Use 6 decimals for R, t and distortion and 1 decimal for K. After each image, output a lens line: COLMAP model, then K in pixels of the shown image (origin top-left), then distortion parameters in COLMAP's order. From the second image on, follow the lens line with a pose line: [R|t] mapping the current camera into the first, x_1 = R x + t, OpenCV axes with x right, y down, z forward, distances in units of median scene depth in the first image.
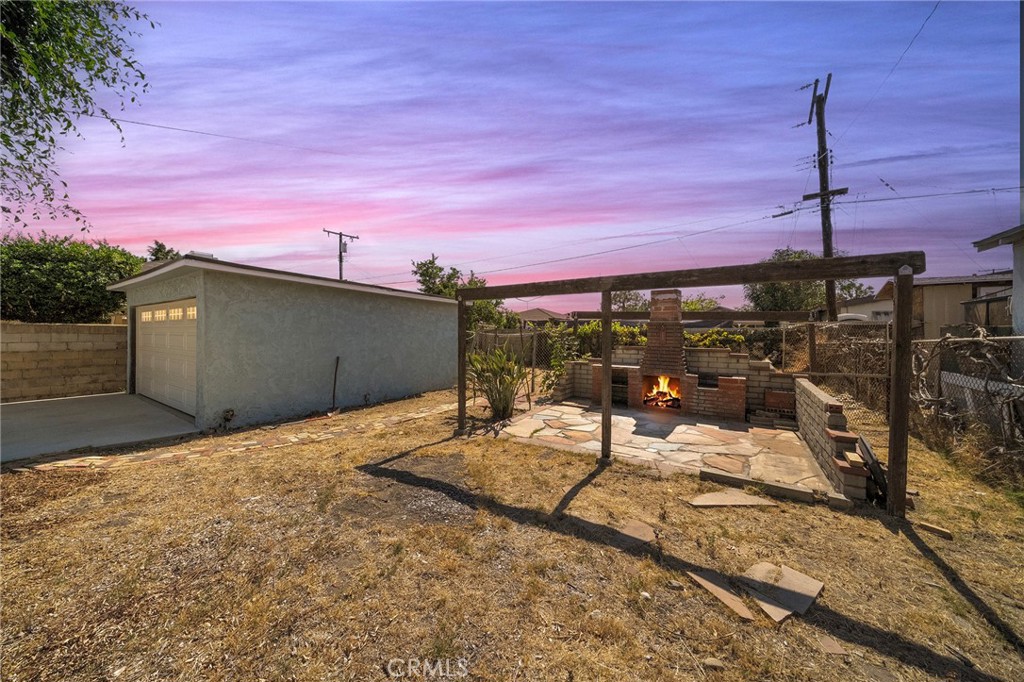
lens RADIAL K [[354.7, 0, 507.3], [0, 354.7, 331.0], [0, 0, 1]] dist [-0.000048, -0.000021]
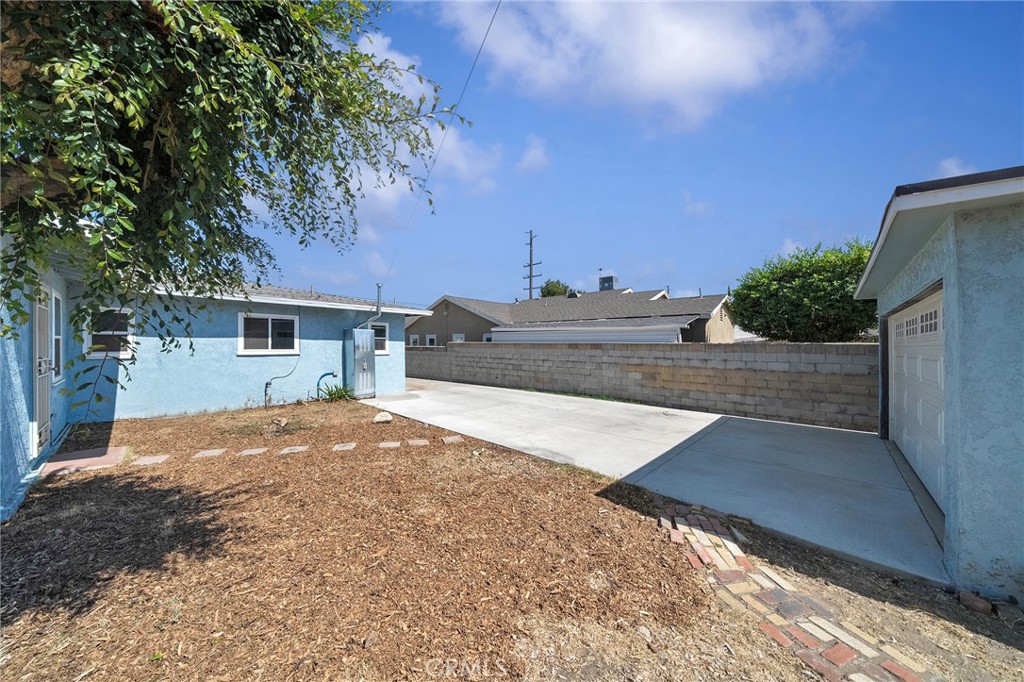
lens RADIAL K [[354.7, 0, 506.9], [0, 354.7, 345.1], [0, 0, 1]] dist [-0.000048, -0.000021]
pose [[-0.143532, -0.010002, -0.989595, -0.245374], [-0.004701, 0.999945, -0.009425, -0.002560], [0.989634, 0.003299, -0.143571, 0.364065]]
